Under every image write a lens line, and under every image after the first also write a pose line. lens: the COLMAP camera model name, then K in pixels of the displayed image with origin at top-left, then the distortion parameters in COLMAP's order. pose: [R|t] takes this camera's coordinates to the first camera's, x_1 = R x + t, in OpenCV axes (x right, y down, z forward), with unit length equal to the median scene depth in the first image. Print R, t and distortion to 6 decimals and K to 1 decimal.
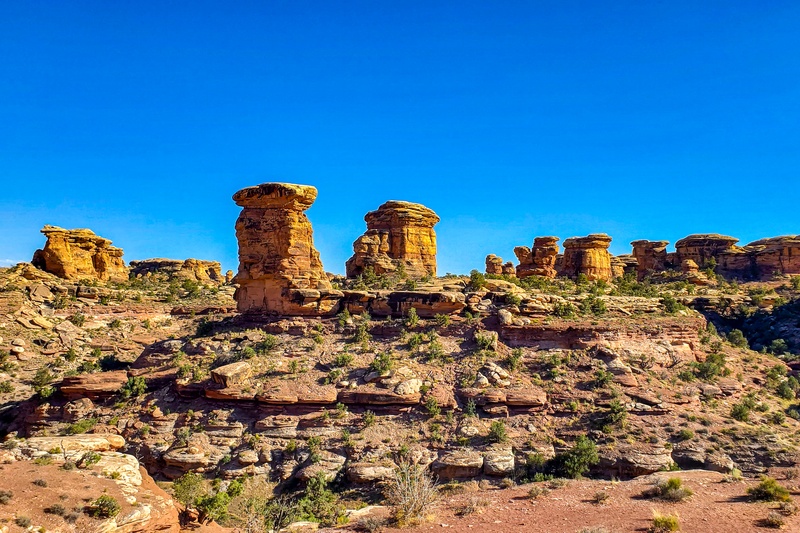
lens RADIAL K [[638.4, 0, 400.0], [0, 638.4, 266.5], [0, 0, 1]] dist [0.034258, -0.007590]
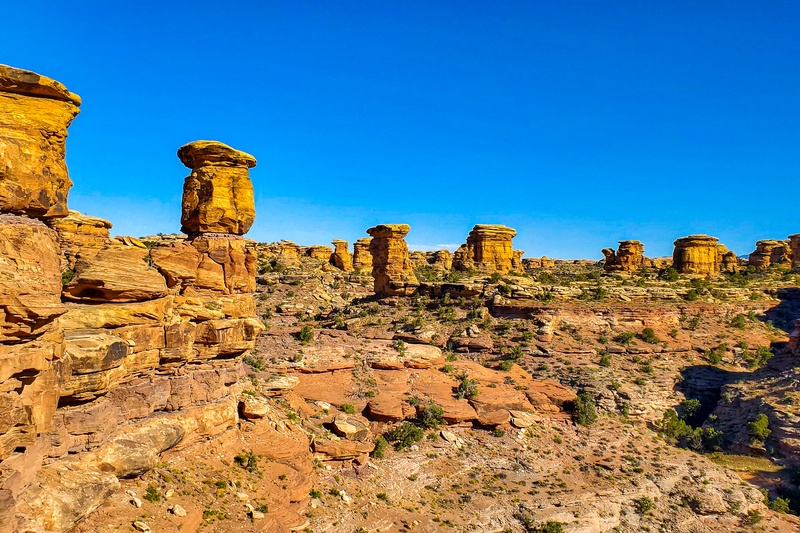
lens RADIAL K [[638.4, 0, 400.0], [0, 638.4, 266.5], [0, 0, 1]] dist [0.034258, -0.007590]
pose [[0.847058, -0.001653, -0.531499, 0.822456], [0.016968, 0.999570, 0.023933, -0.050769], [0.531230, -0.029291, 0.846721, -0.545013]]
